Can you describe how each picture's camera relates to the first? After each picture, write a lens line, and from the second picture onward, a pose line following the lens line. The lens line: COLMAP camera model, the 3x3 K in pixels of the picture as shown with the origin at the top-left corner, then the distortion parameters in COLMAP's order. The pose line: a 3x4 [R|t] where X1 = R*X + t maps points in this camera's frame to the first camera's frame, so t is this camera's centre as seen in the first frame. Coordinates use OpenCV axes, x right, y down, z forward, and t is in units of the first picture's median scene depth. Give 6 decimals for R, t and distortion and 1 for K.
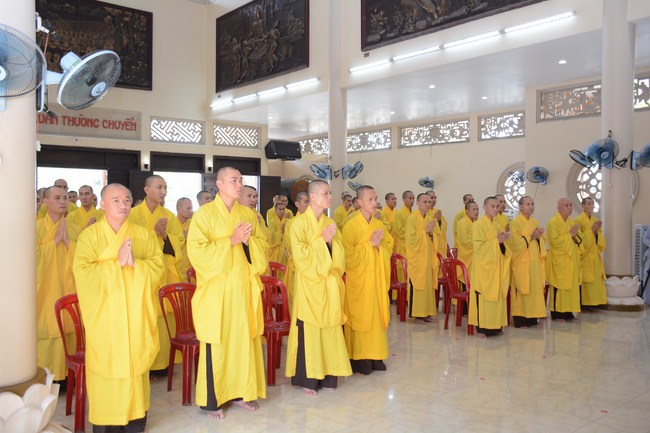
lens RADIAL K [[576.8, 0, 325.0], [0, 576.8, 216.5], [0, 0, 1]] dist [-0.048115, 0.015530]
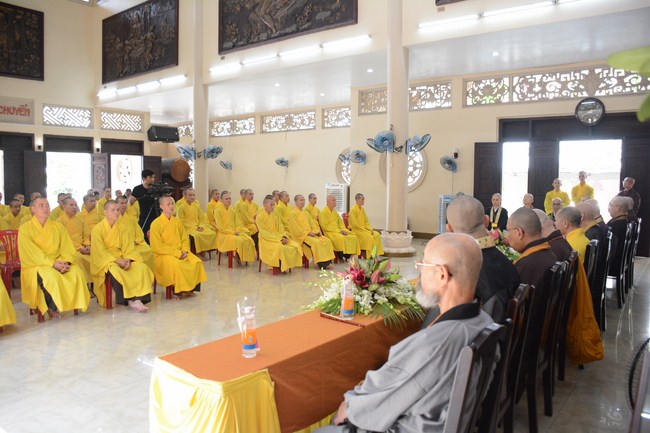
lens RADIAL K [[504.4, 0, 325.0], [0, 504.4, 216.5], [0, 0, 1]] dist [-0.153638, 0.107091]
pose [[0.979140, -0.011817, 0.202843, 0.050424], [0.001677, 0.998743, 0.050089, 0.003336], [-0.203180, -0.048704, 0.977929, -0.069258]]
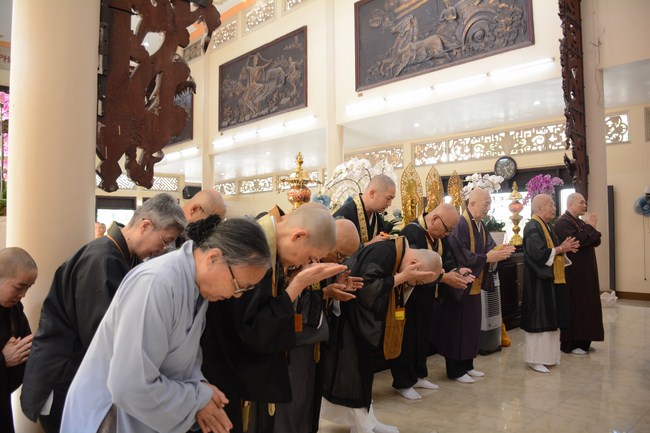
lens RADIAL K [[504.4, 0, 325.0], [0, 504.4, 216.5], [0, 0, 1]] dist [-0.153638, 0.107091]
pose [[0.998592, -0.009727, 0.052149, 0.203818], [0.012298, 0.998713, -0.049196, 0.005703], [-0.051603, 0.049768, 0.997427, -0.245630]]
